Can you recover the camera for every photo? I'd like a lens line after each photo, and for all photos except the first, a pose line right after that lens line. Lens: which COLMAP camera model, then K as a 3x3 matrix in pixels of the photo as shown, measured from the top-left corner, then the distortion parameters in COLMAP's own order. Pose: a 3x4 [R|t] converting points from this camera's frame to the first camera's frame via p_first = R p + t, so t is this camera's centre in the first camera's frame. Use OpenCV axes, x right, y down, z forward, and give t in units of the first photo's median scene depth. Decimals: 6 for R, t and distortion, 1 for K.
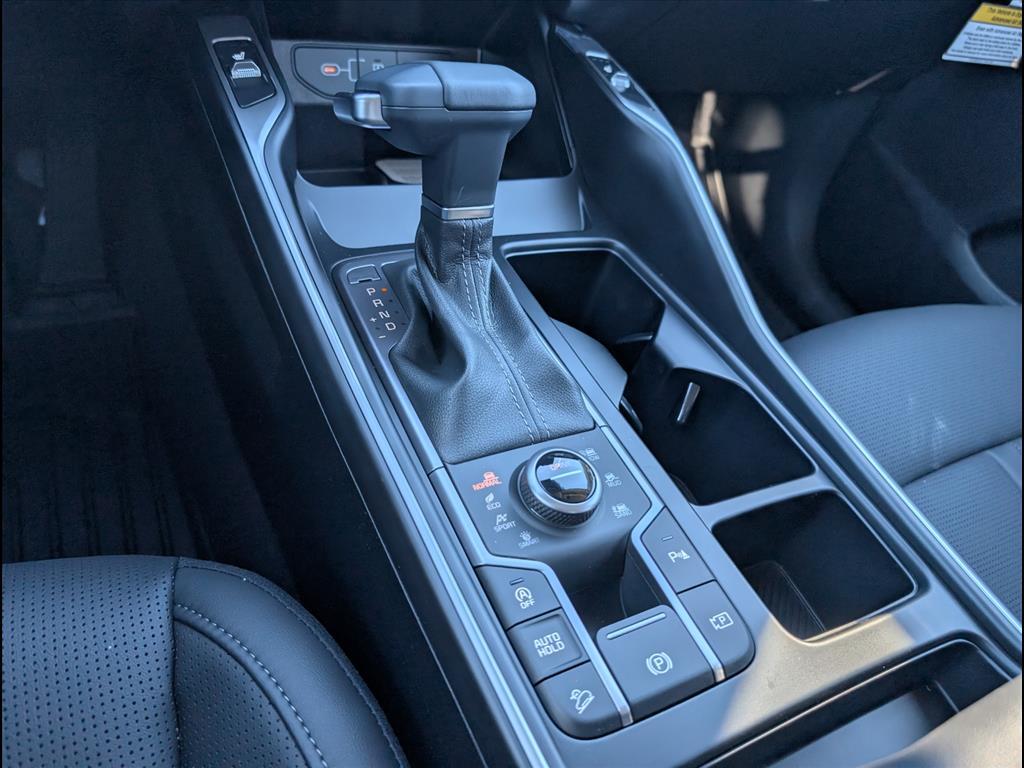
lens RADIAL K [[740.5, 0, 512.0], [0, 740.5, 384.0], [0, 0, 1]] dist [0.021673, 0.000516]
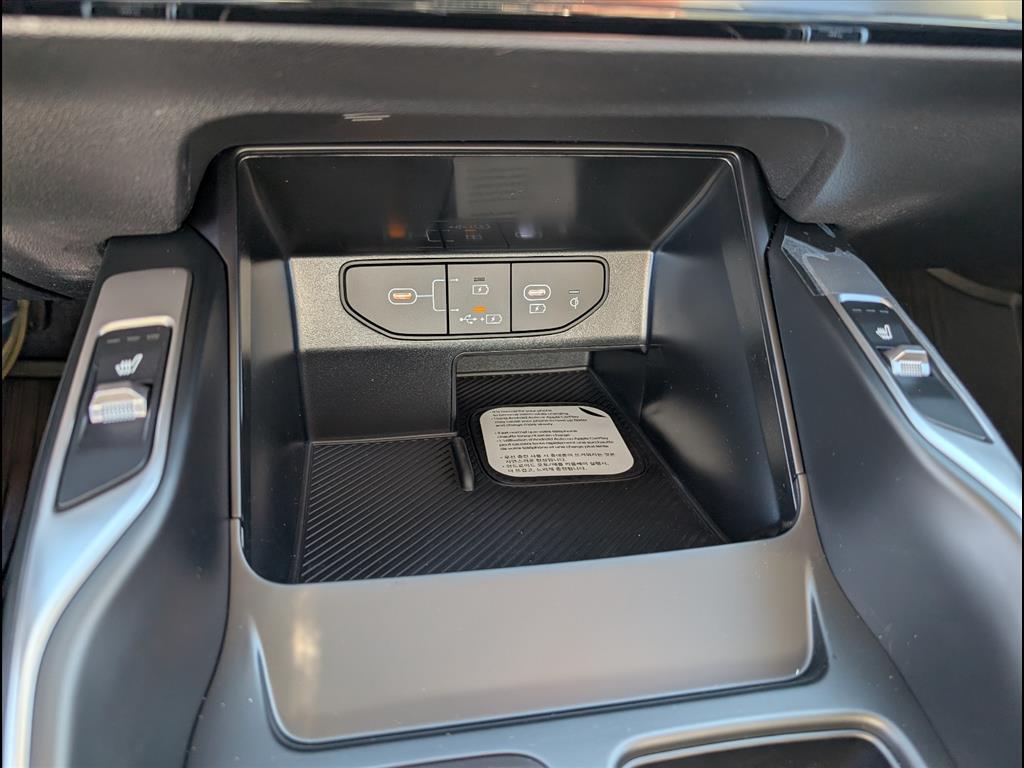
lens RADIAL K [[807.0, 0, 510.6], [0, 807.0, 418.3], [0, 0, 1]] dist [-0.003425, -0.001969]
pose [[0.956785, 0.064903, -0.283461, 0.064917], [-0.084715, 0.994704, -0.058193, -0.435900], [0.278183, 0.079692, 0.957216, 0.577816]]
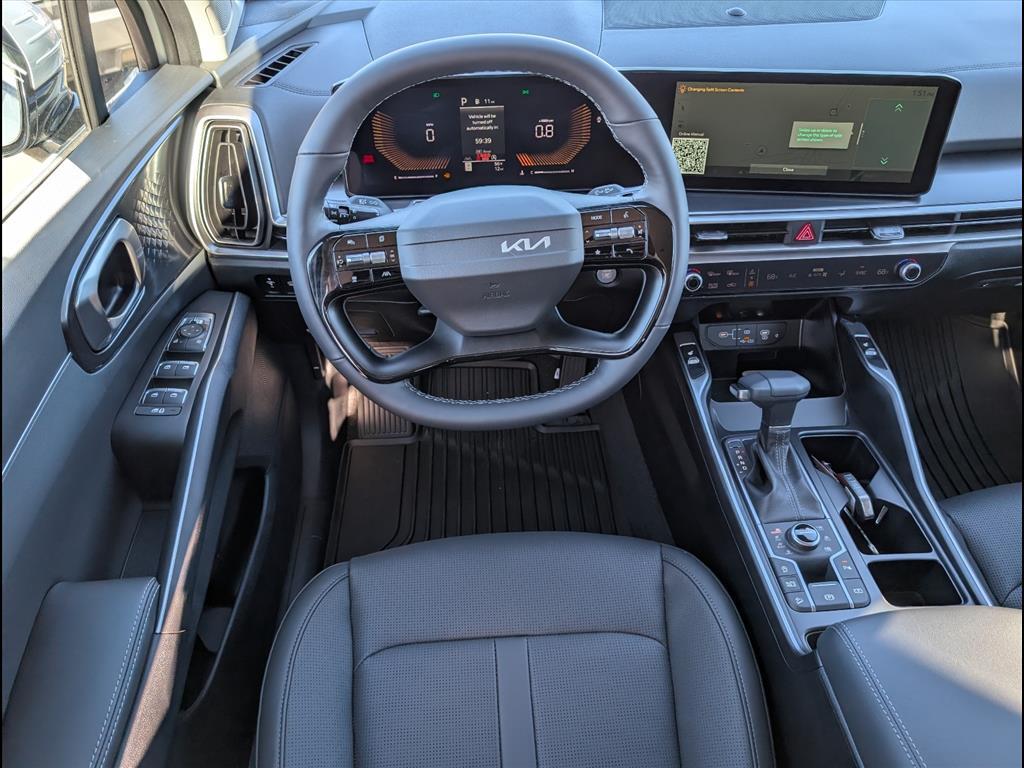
lens RADIAL K [[740.5, 0, 512.0], [0, 740.5, 384.0], [0, 0, 1]] dist [0.021673, 0.000516]
pose [[0.893953, 0.052973, -0.445020, 0.245626], [-0.099574, 0.991647, -0.081981, -0.077269], [0.436960, 0.117600, 0.891760, -1.690787]]
